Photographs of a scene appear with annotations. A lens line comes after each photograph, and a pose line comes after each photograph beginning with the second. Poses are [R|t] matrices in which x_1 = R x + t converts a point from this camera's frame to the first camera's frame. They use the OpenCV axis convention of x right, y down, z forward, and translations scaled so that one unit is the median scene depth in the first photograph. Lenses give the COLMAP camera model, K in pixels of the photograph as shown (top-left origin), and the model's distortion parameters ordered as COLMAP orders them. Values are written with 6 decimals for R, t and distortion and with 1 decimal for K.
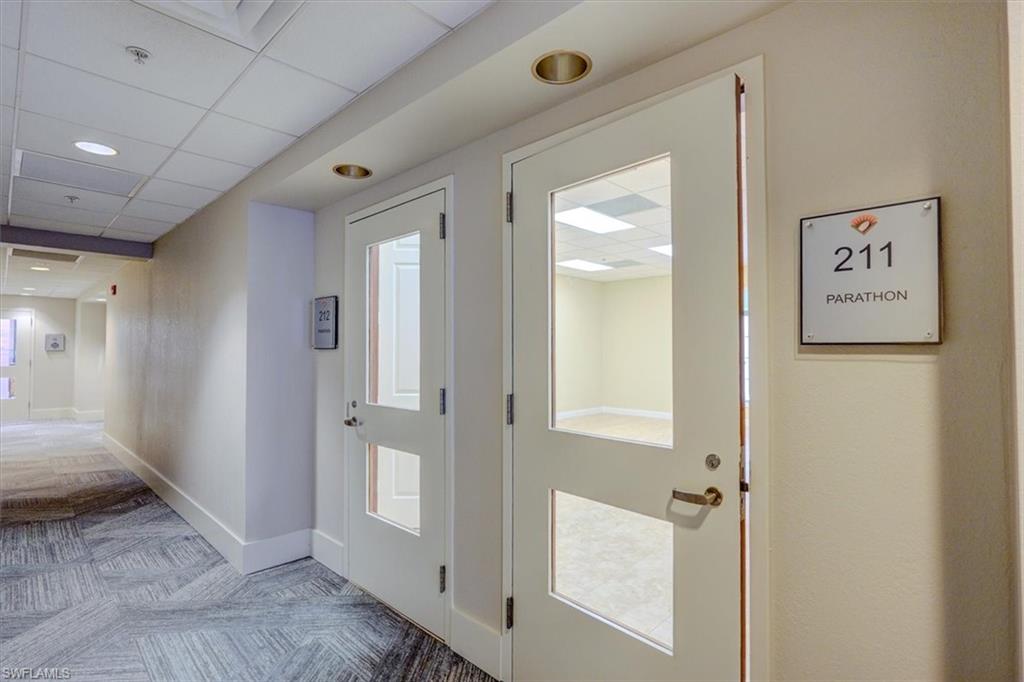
lens RADIAL K [[494.6, 0, 497.3], [0, 494.6, 341.7], [0, 0, 1]] dist [0.000143, 0.000186]
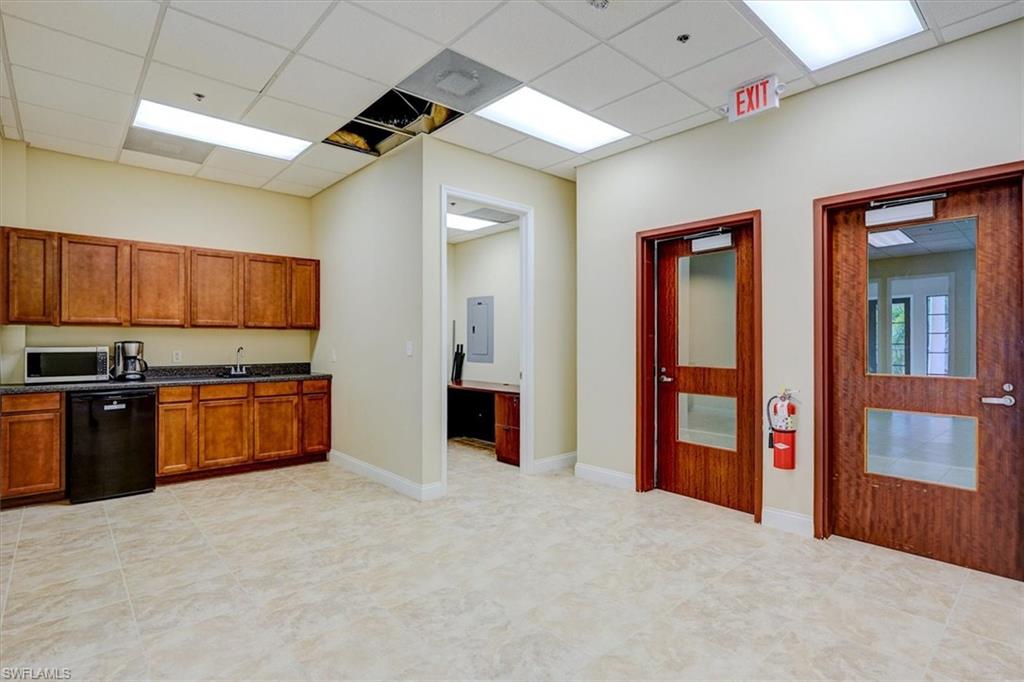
lens RADIAL K [[508.4, 0, 510.3], [0, 508.4, 337.4], [0, 0, 1]] dist [0.000722, 0.001251]
pose [[-0.998772, 0.002369, 0.049480, 0.270093], [0.001164, 0.999703, -0.024362, 0.027699], [-0.049523, -0.024275, -0.998478, 0.917125]]
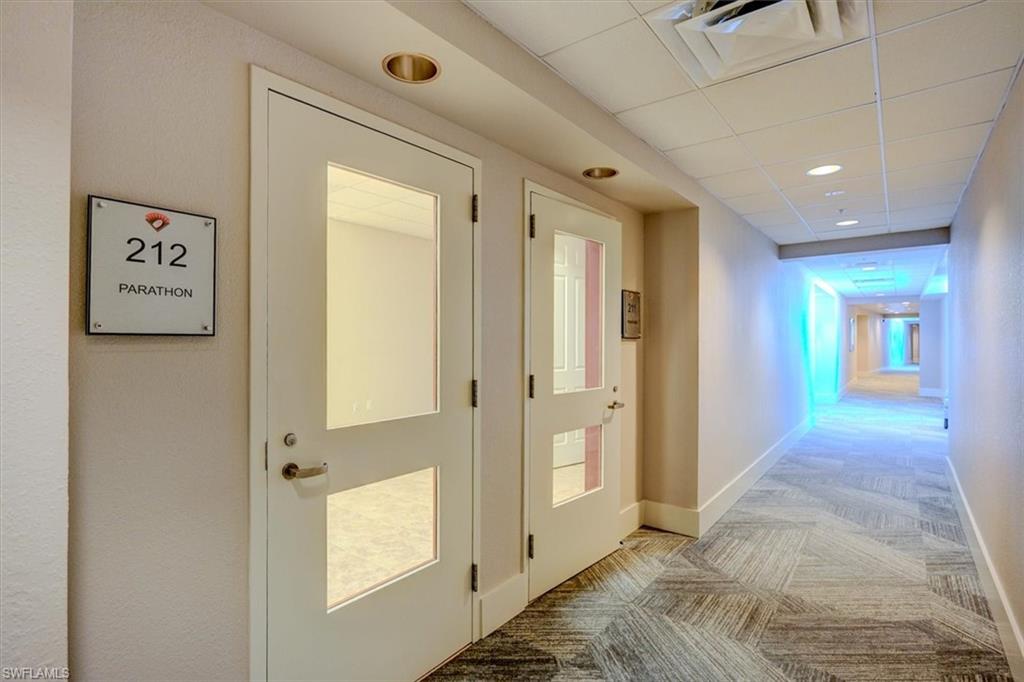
lens RADIAL K [[494.6, 0, 497.3], [0, 494.6, 341.7], [0, 0, 1]] dist [0.000143, 0.000186]
pose [[-0.085692, 0.000038, 0.996322, -0.386871], [-0.017313, 0.999849, -0.001527, 0.008247], [-0.996171, -0.017380, -0.085678, 0.377798]]
